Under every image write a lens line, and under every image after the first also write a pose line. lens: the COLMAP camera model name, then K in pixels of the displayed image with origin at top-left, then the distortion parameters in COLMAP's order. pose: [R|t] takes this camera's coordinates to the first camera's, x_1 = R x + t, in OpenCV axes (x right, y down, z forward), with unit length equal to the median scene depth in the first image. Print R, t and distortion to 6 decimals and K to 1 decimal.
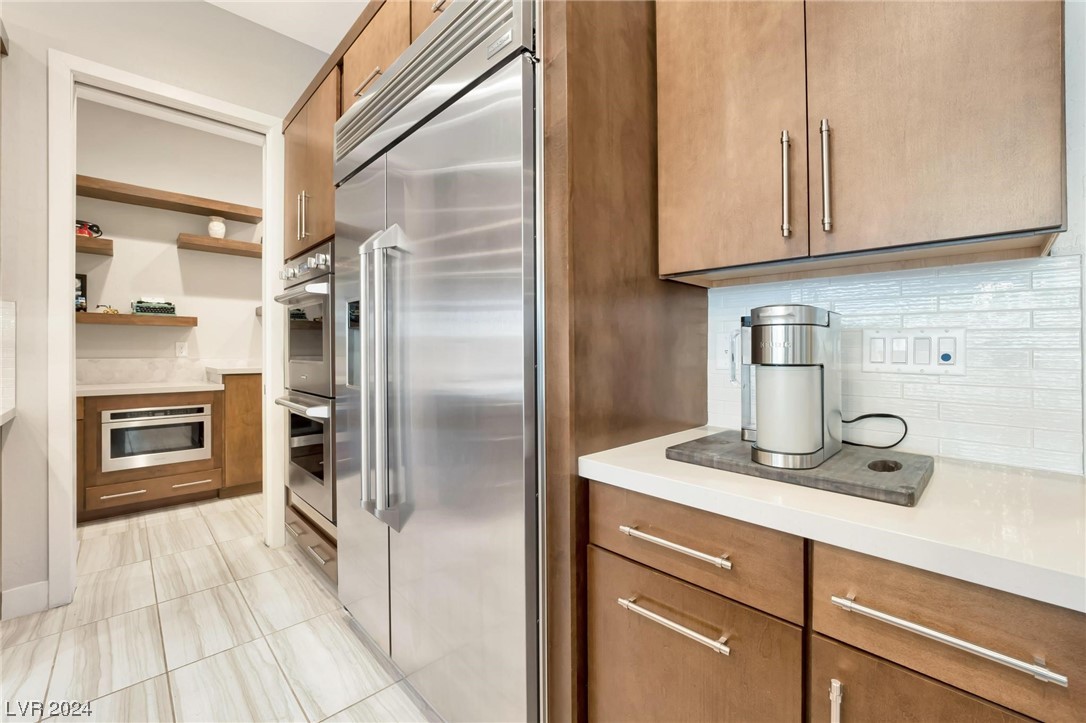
lens RADIAL K [[447.0, 0, 542.6], [0, 447.0, 353.0], [0, 0, 1]] dist [-0.023785, -0.000039]
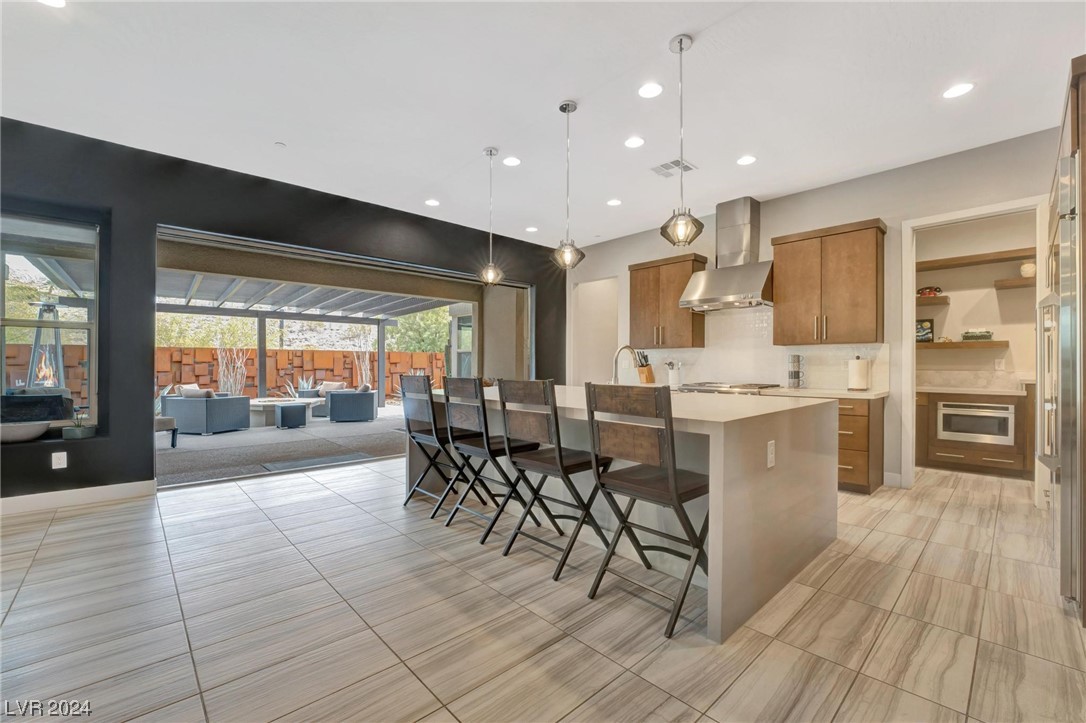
lens RADIAL K [[447.0, 0, 546.8], [0, 447.0, 360.7], [0, 0, 1]] dist [-0.023785, -0.000039]
pose [[-0.022117, -0.011400, -0.999690, 0.608698], [-0.003916, 0.999928, -0.011316, 0.000156], [0.999748, 0.003665, -0.022160, -0.400943]]
